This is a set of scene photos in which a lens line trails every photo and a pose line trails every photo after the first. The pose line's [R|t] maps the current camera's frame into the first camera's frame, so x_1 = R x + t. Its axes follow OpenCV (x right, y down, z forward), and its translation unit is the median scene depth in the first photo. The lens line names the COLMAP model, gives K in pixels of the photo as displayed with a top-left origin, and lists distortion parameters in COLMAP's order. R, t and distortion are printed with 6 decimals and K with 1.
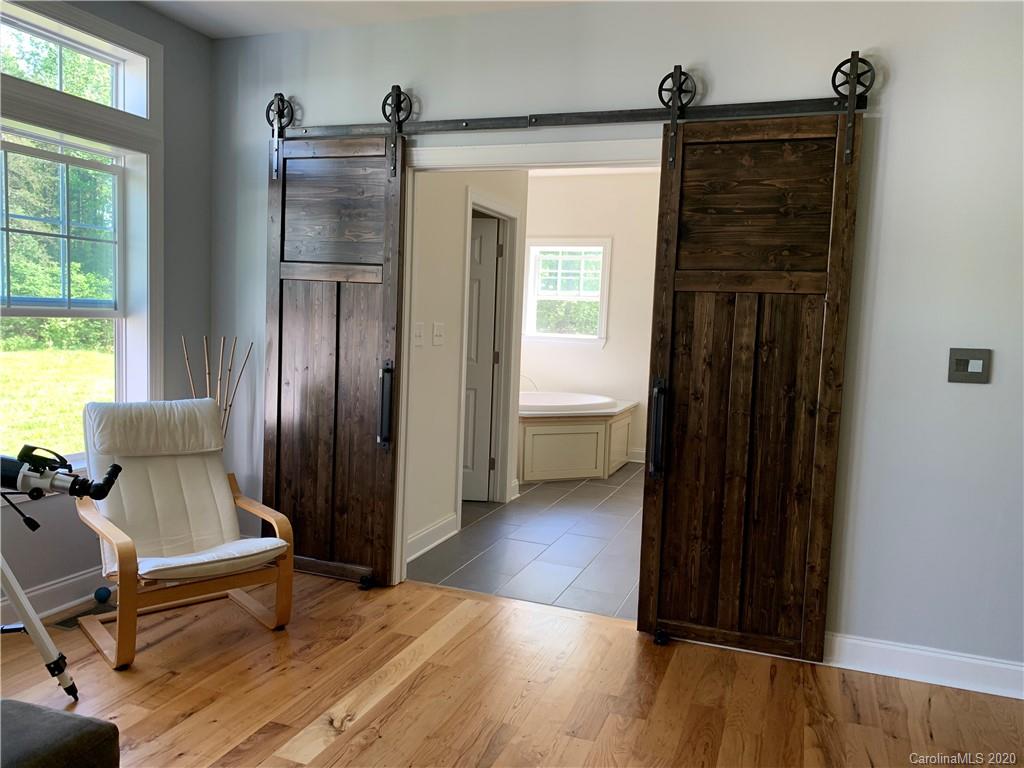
lens RADIAL K [[782.1, 0, 508.0], [0, 782.1, 376.6], [0, 0, 1]] dist [0.018433, -0.009930]
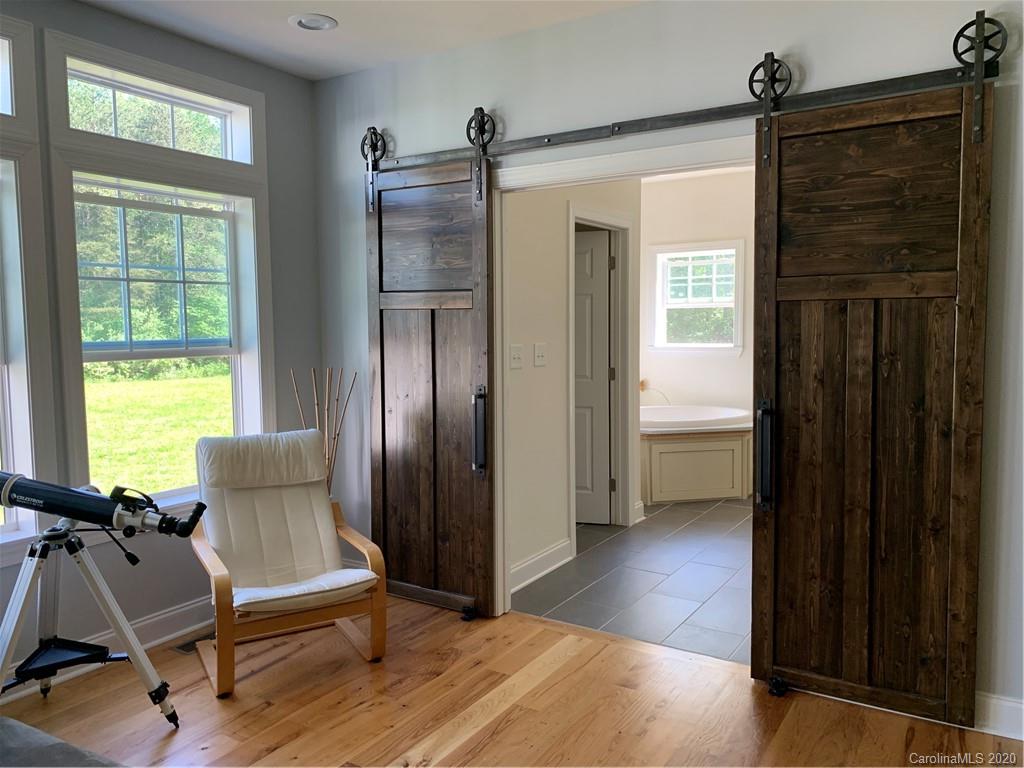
lens RADIAL K [[782.1, 0, 502.6], [0, 782.1, 374.6], [0, 0, 1]] dist [0.018433, -0.009930]
pose [[0.977171, -0.037140, -0.209184, 0.089567], [0.034214, 0.999260, -0.017589, -0.019789], [0.209682, 0.010031, 0.977718, 0.052657]]
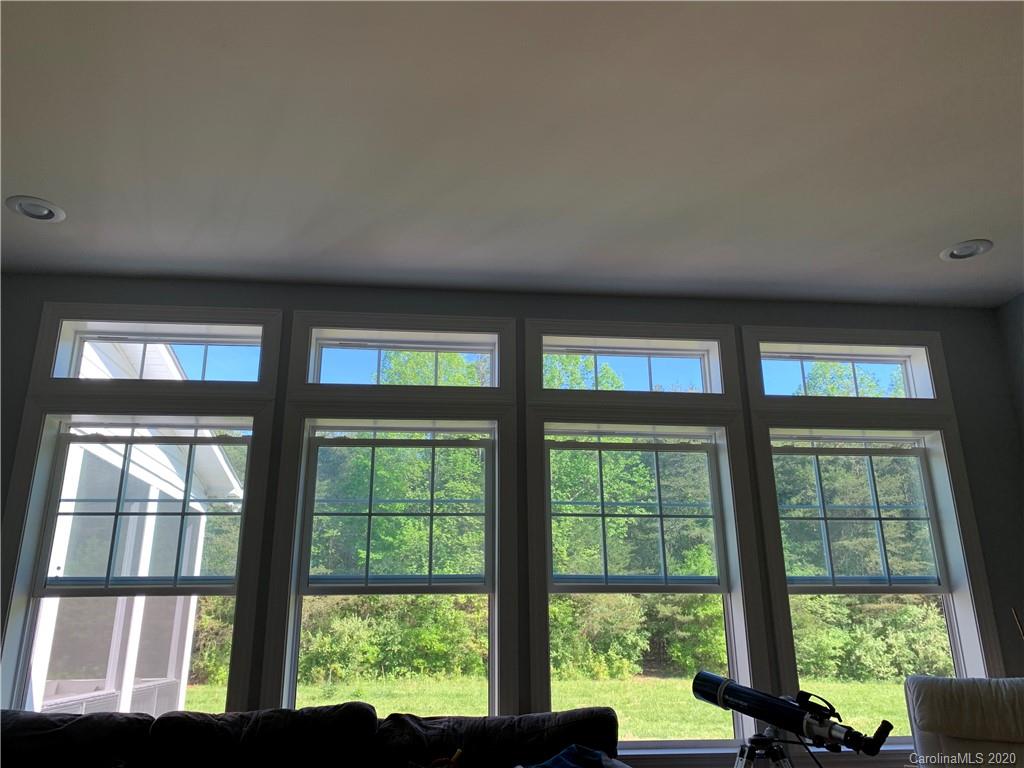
lens RADIAL K [[782.1, 0, 514.4], [0, 782.1, 380.8], [0, 0, 1]] dist [0.018433, -0.009930]
pose [[0.450344, -0.313288, -0.836087, 0.211050], [-0.042643, 0.927804, -0.370624, 0.079856], [0.891836, 0.202561, 0.404471, 0.058404]]
